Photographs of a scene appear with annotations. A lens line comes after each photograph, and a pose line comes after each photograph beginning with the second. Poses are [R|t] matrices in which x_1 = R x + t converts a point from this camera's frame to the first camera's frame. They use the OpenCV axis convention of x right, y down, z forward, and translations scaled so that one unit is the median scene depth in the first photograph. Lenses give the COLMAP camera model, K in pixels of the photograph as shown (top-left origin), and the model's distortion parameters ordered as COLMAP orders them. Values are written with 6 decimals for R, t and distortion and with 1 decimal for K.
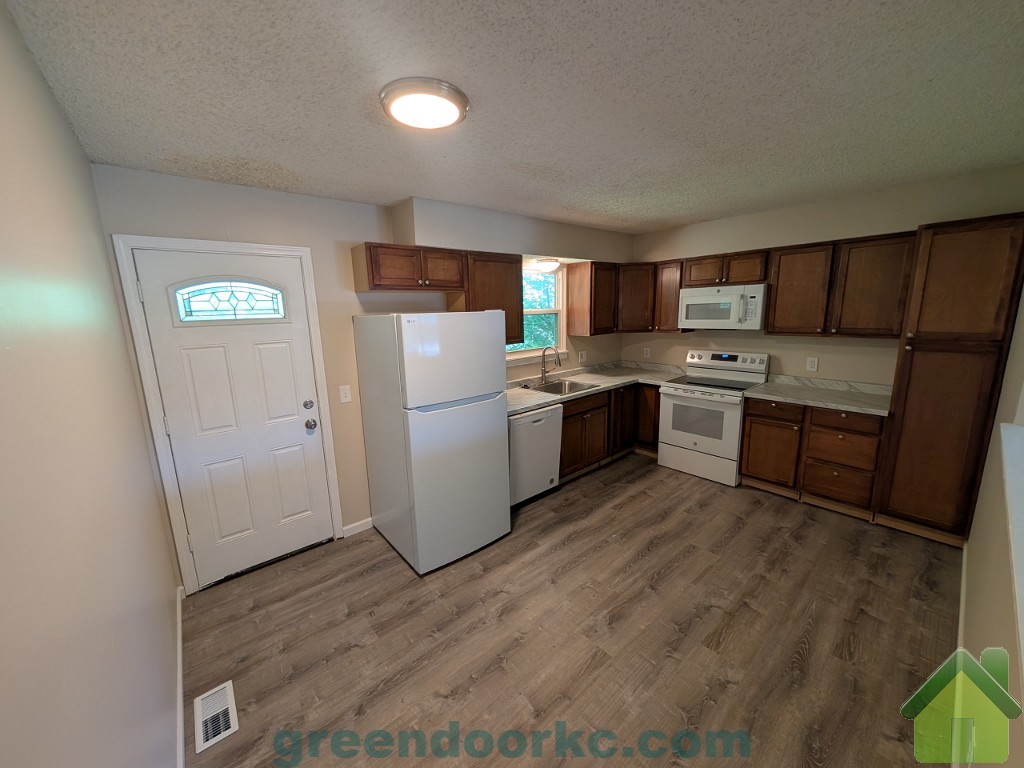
lens RADIAL K [[387.1, 0, 508.6], [0, 387.1, 383.4], [0, 0, 1]] dist [-0.006266, 0.000556]
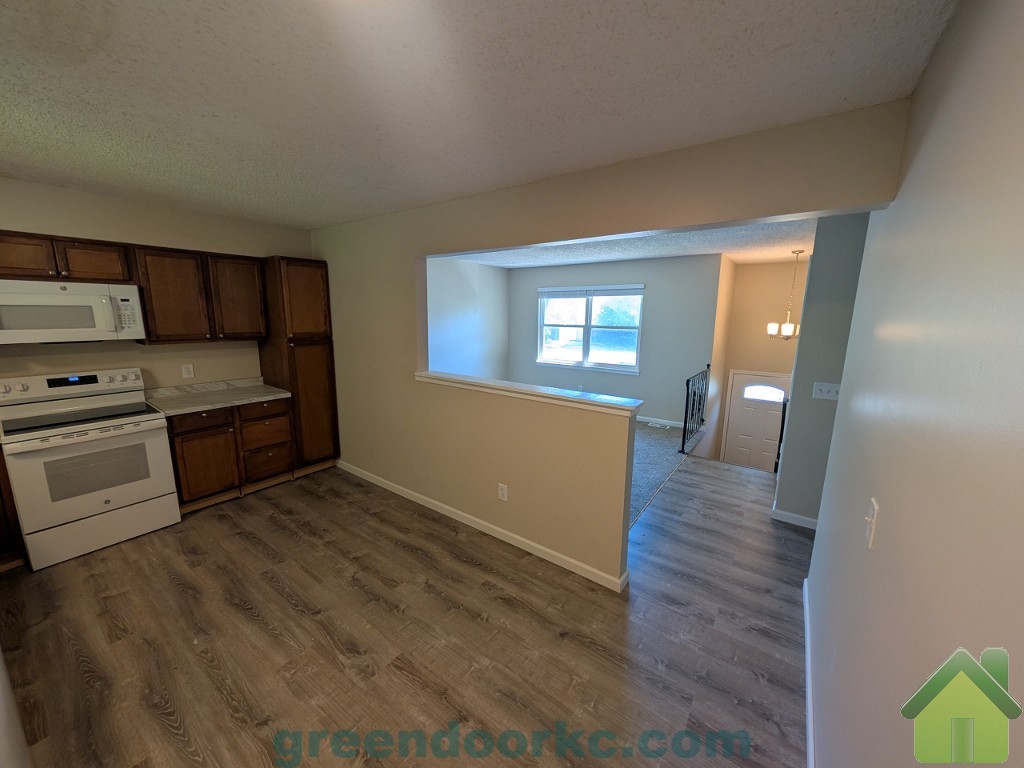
lens RADIAL K [[387.1, 0, 500.4], [0, 387.1, 382.5], [0, 0, 1]] dist [-0.006266, 0.000556]
pose [[-0.222809, -0.150555, 0.963166, -0.422785], [0.176439, 0.965458, 0.191729, -0.083012], [-0.958762, 0.212659, -0.188549, 0.500838]]
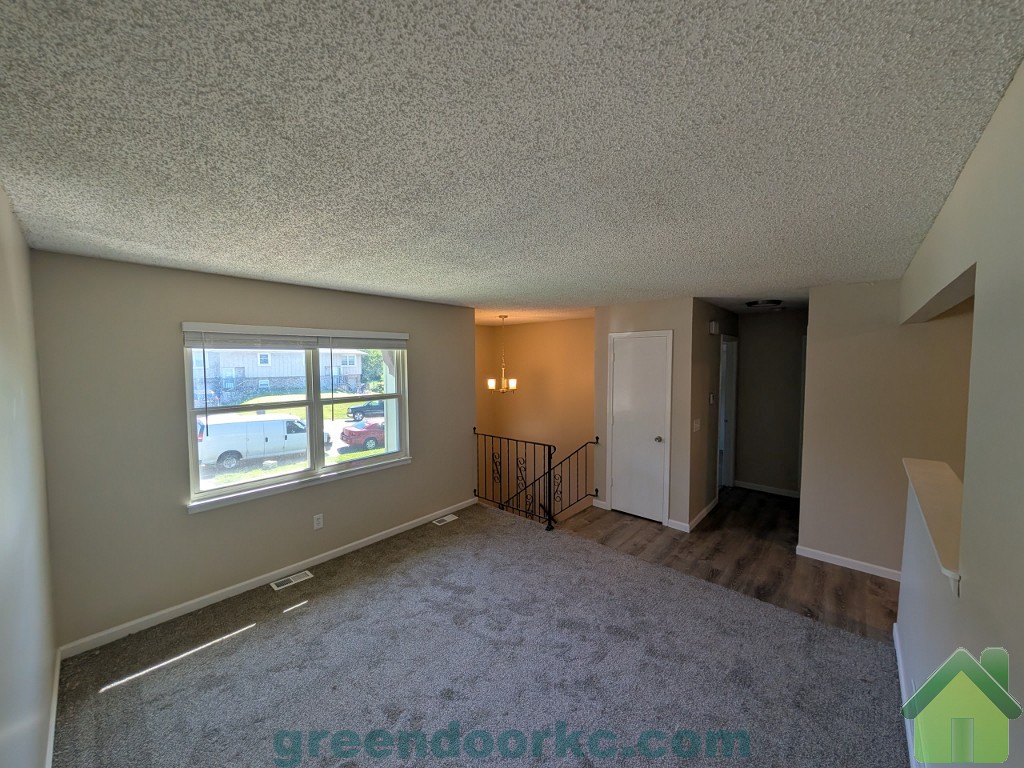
lens RADIAL K [[387.1, 0, 503.2], [0, 387.1, 381.1], [0, 0, 1]] dist [-0.006266, 0.000556]
pose [[-0.990195, 0.041917, -0.133256, 1.197337], [0.009957, 0.972671, 0.231974, -0.210520], [0.139338, 0.228373, -0.963551, 0.741179]]
